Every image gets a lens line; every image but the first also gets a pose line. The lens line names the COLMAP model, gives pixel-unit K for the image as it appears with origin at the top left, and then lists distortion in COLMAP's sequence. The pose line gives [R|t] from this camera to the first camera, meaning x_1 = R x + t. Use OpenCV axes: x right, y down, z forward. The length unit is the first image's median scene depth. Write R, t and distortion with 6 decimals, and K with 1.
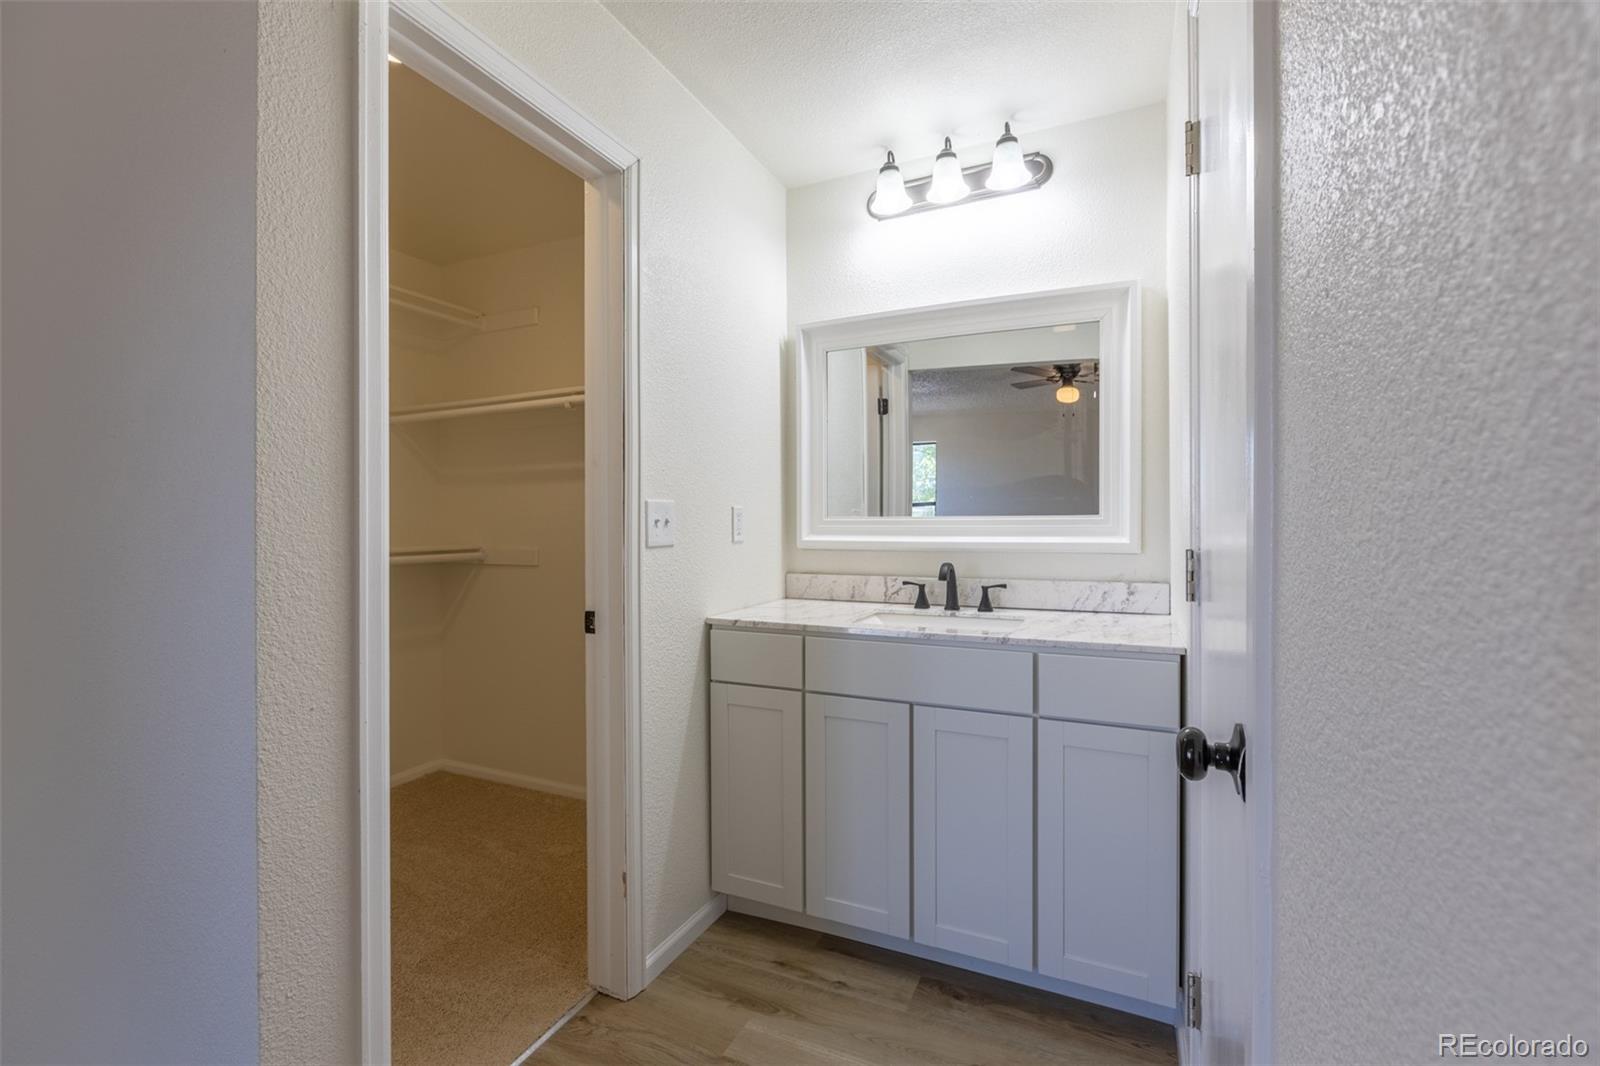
lens RADIAL K [[701.5, 0, 838.0], [0, 701.5, 533.2], [0, 0, 1]] dist [-0.002300, -0.000079]
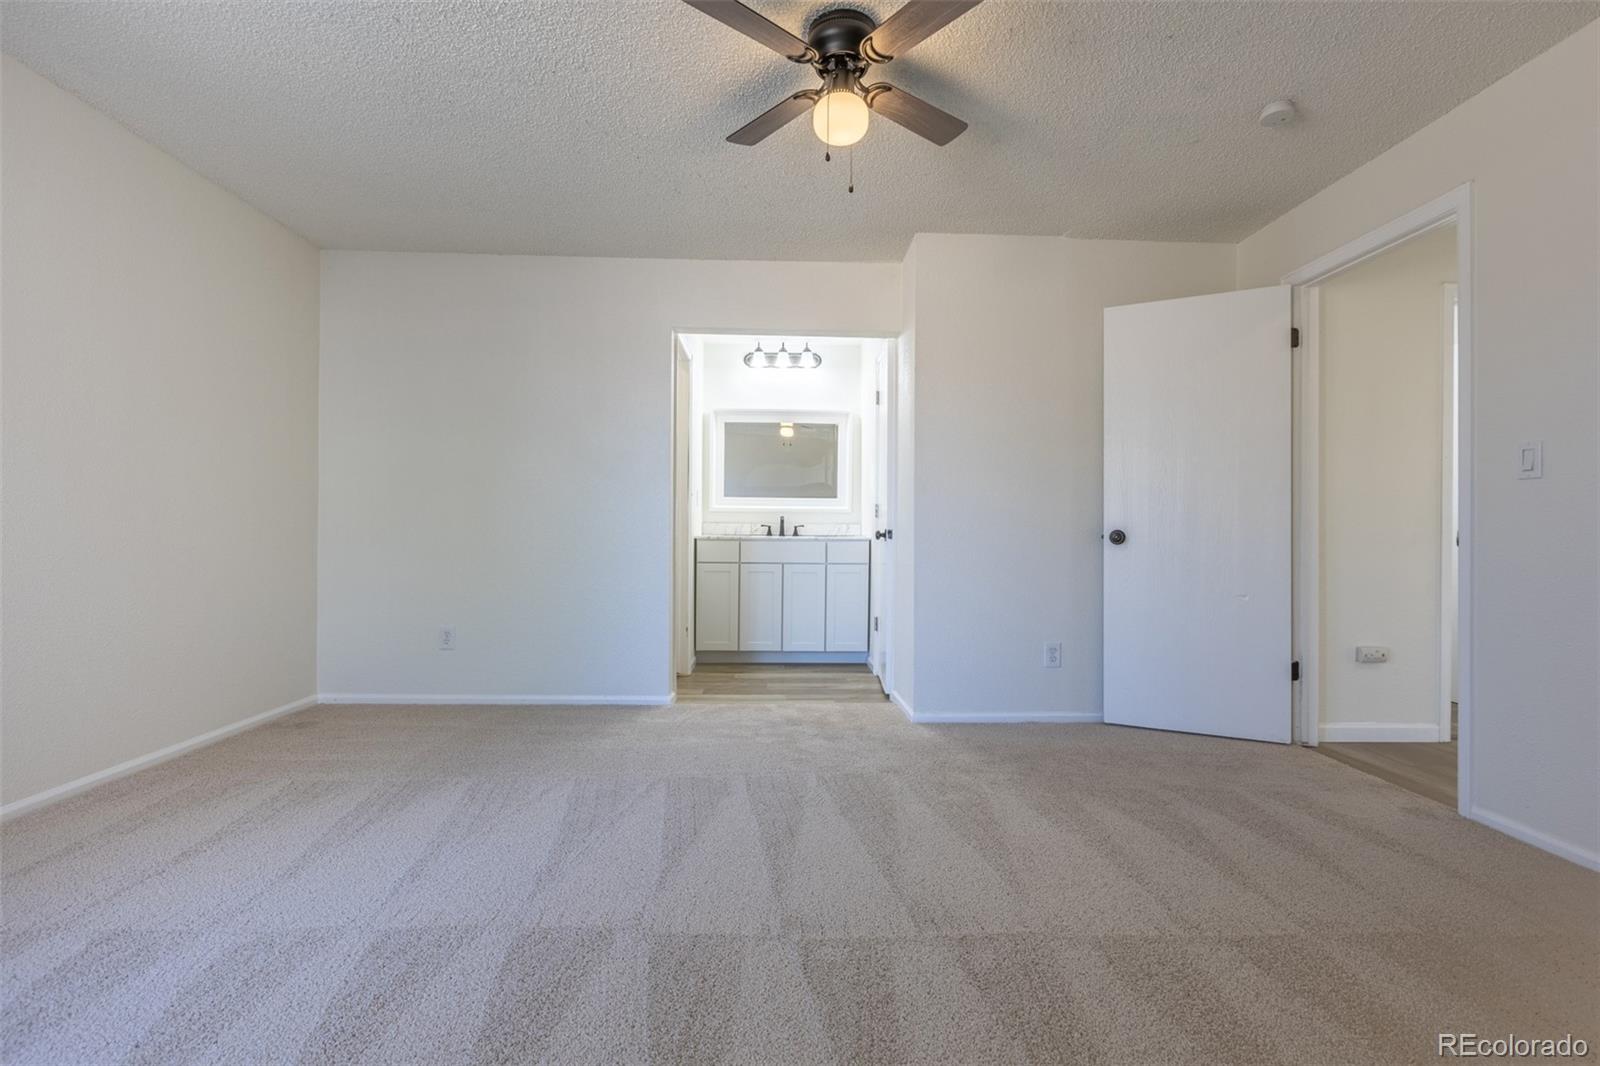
lens RADIAL K [[701.5, 0, 813.9], [0, 701.5, 537.4], [0, 0, 1]] dist [-0.002300, -0.000079]
pose [[0.900157, 0.004347, 0.435544, -0.815914], [-0.003709, 0.999990, -0.002316, 0.121878], [-0.435550, 0.000469, 0.900164, -1.262827]]
